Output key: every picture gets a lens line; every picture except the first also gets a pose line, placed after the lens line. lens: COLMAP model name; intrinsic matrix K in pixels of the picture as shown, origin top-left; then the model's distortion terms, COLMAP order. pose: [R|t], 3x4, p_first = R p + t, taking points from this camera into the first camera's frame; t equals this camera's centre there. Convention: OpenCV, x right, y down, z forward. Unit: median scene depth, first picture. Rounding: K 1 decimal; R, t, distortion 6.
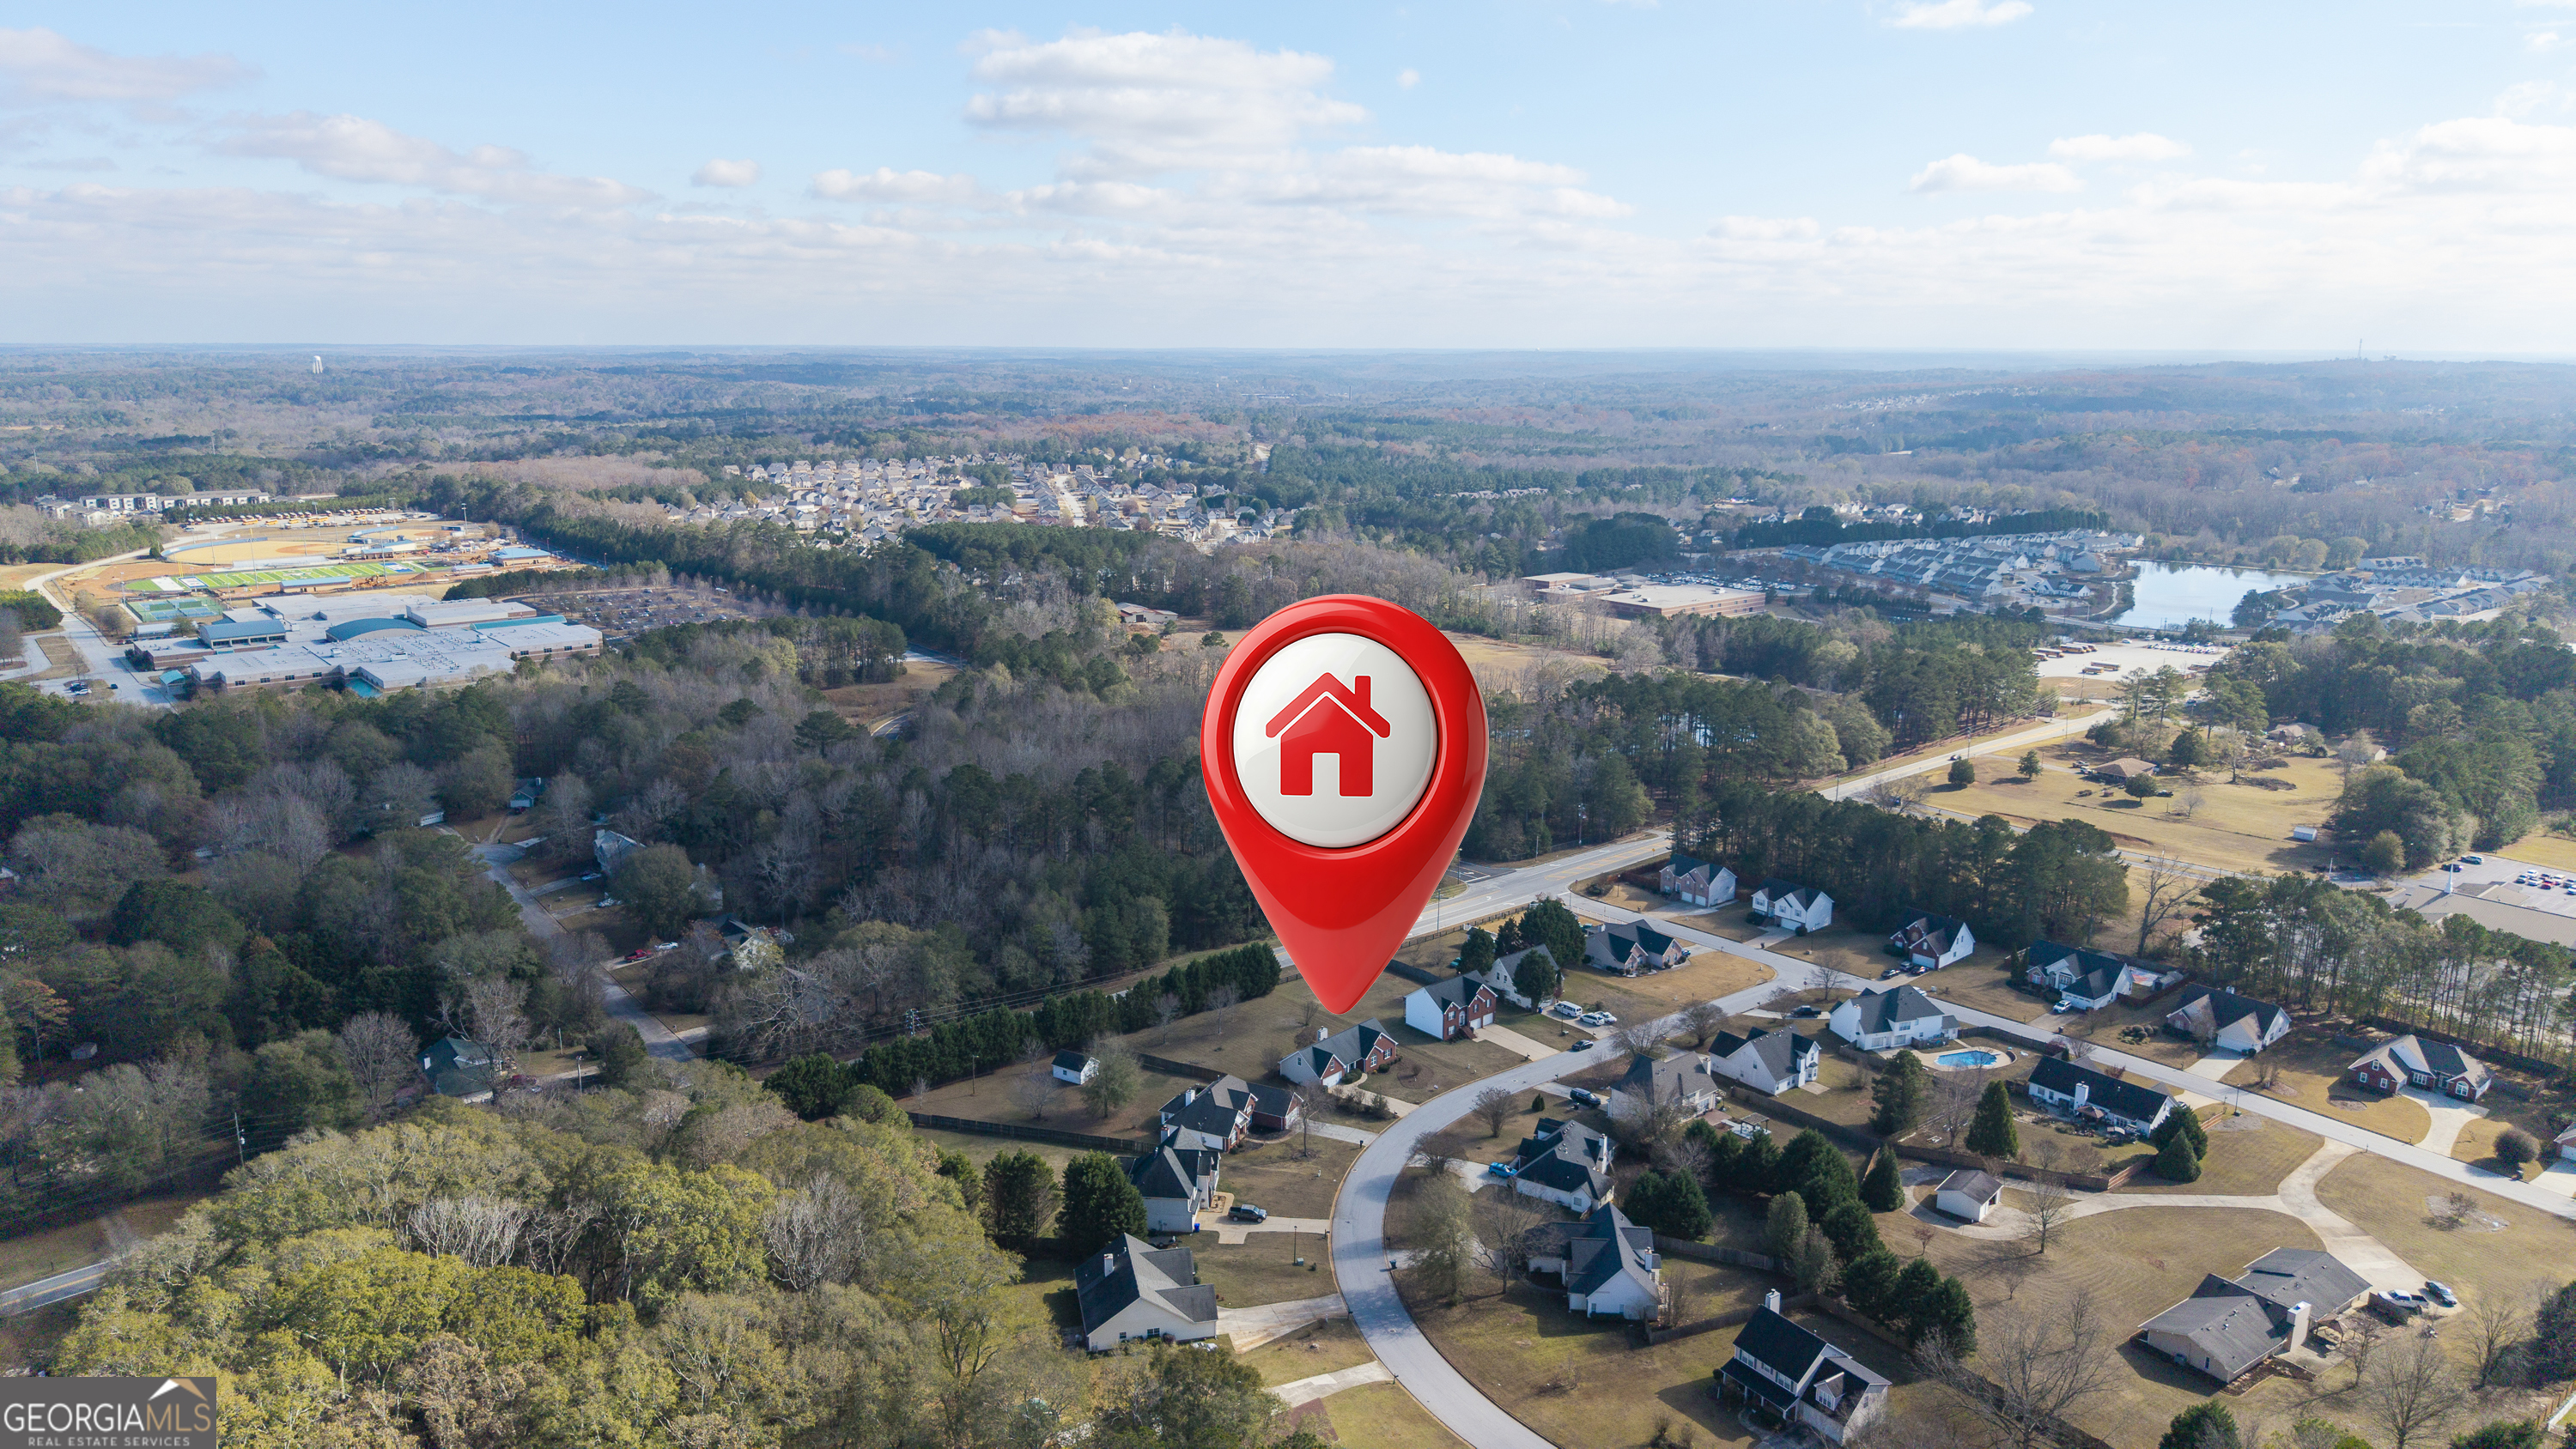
lens RADIAL K [[1749.8, 0, 1291.9], [0, 1749.8, 718.1], [0, 0, 1]] dist [0.045843, -0.038537]
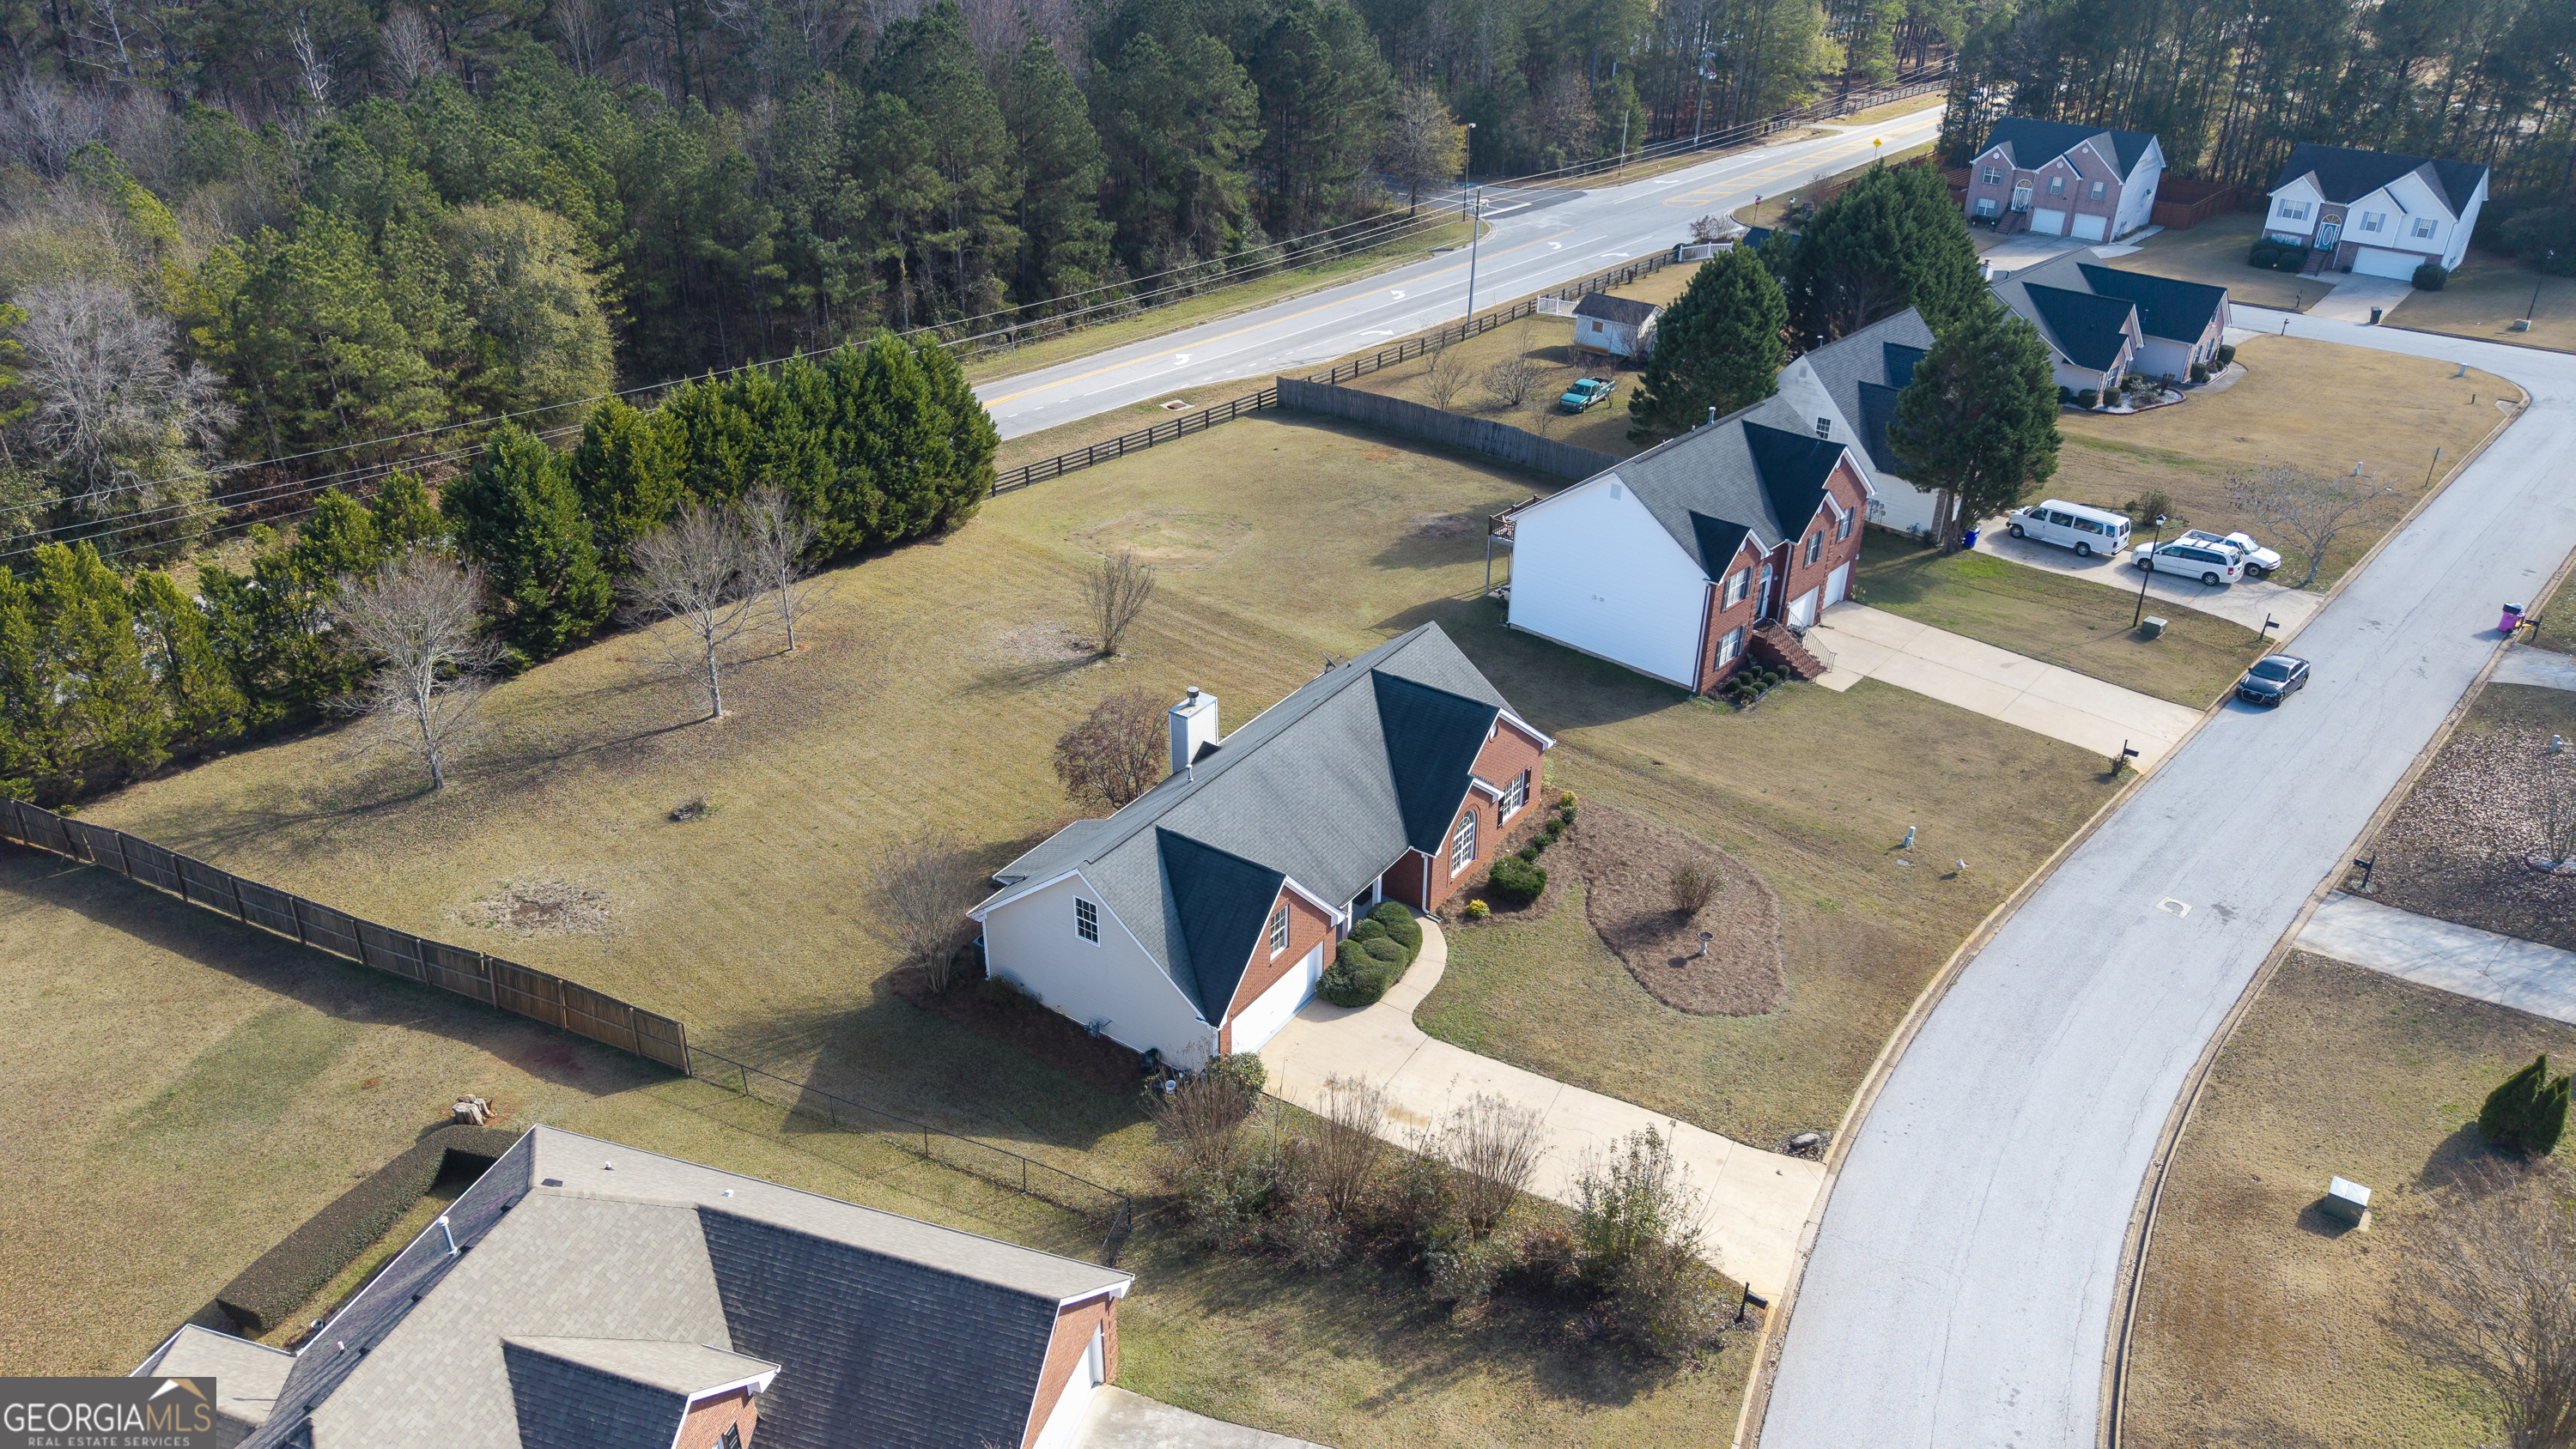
lens RADIAL K [[1749.8, 0, 1291.9], [0, 1749.8, 718.1], [0, 0, 1]] dist [0.045843, -0.038537]
pose [[0.991308, -0.064645, 0.114580, 0.005146], [0.030803, 0.960787, 0.275571, 0.117446], [-0.127901, -0.269647, 0.954428, 0.761482]]
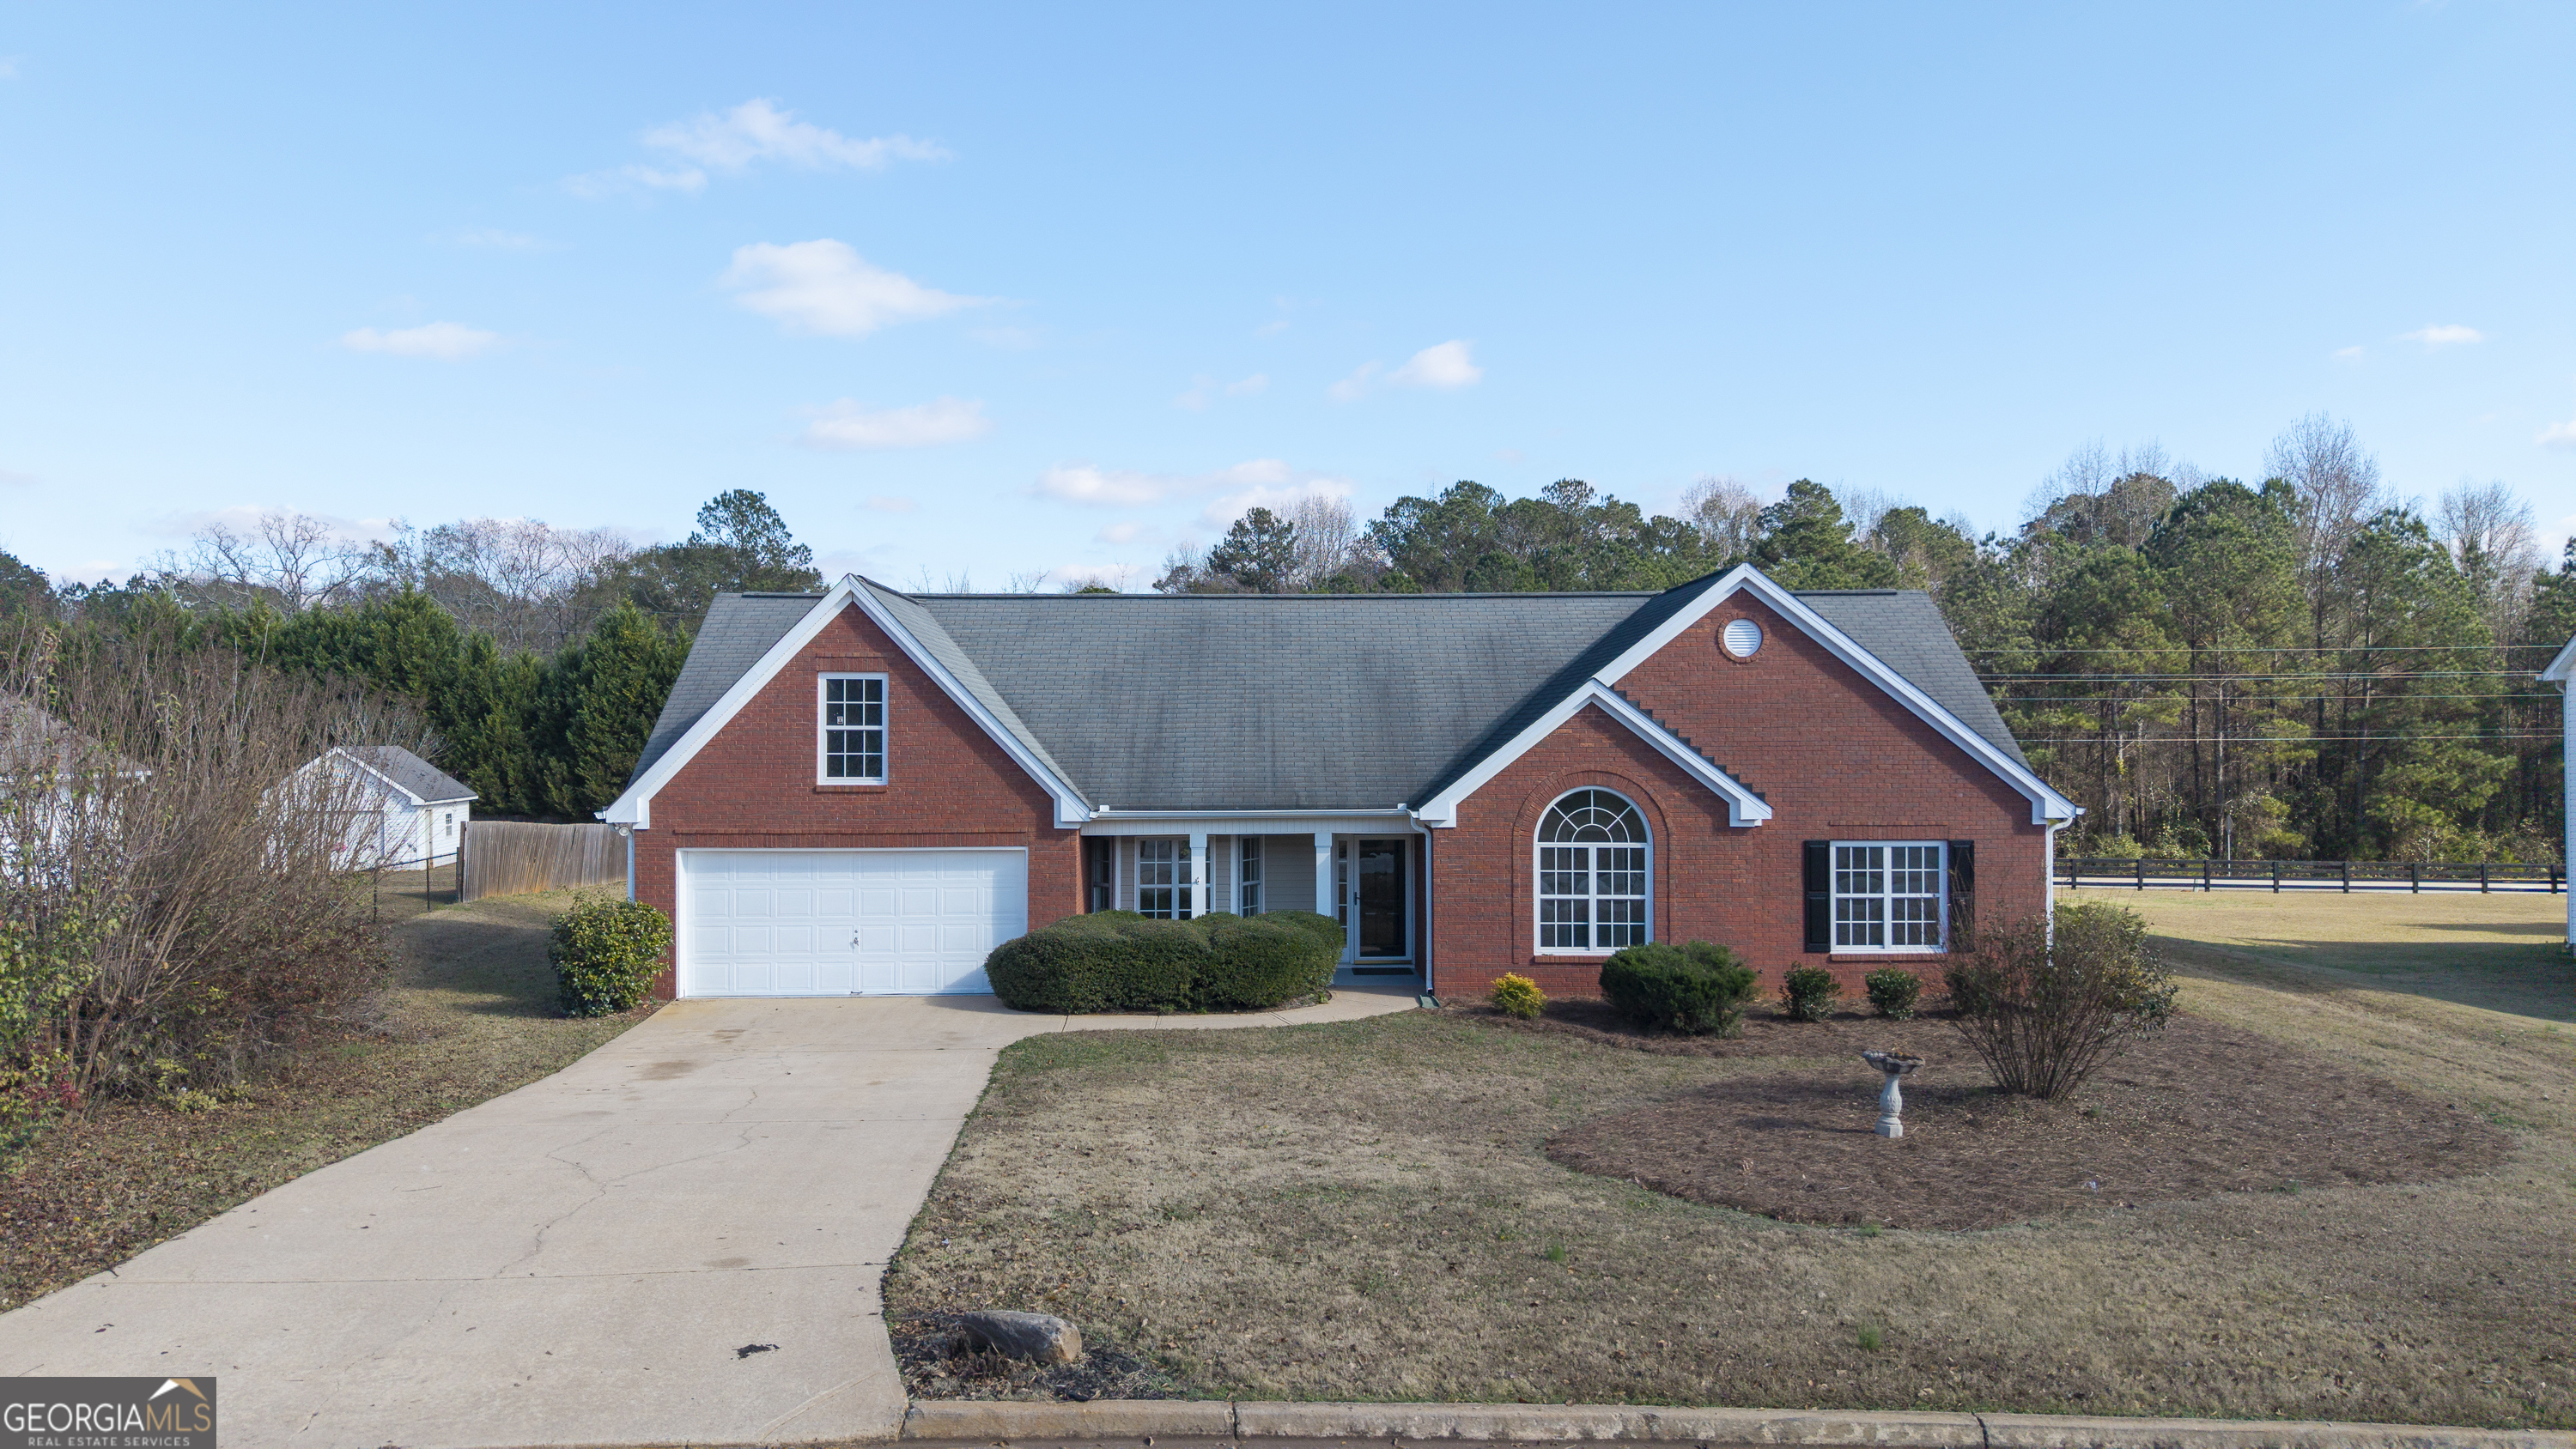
lens RADIAL K [[1749.8, 0, 1291.9], [0, 1749.8, 718.1], [0, 0, 1]] dist [0.045843, -0.038537]
pose [[0.687041, -0.021829, -0.726290, 0.089481], [-0.153257, 0.972709, -0.174210, 0.190415], [0.710272, 0.230998, 0.664946, 0.871595]]
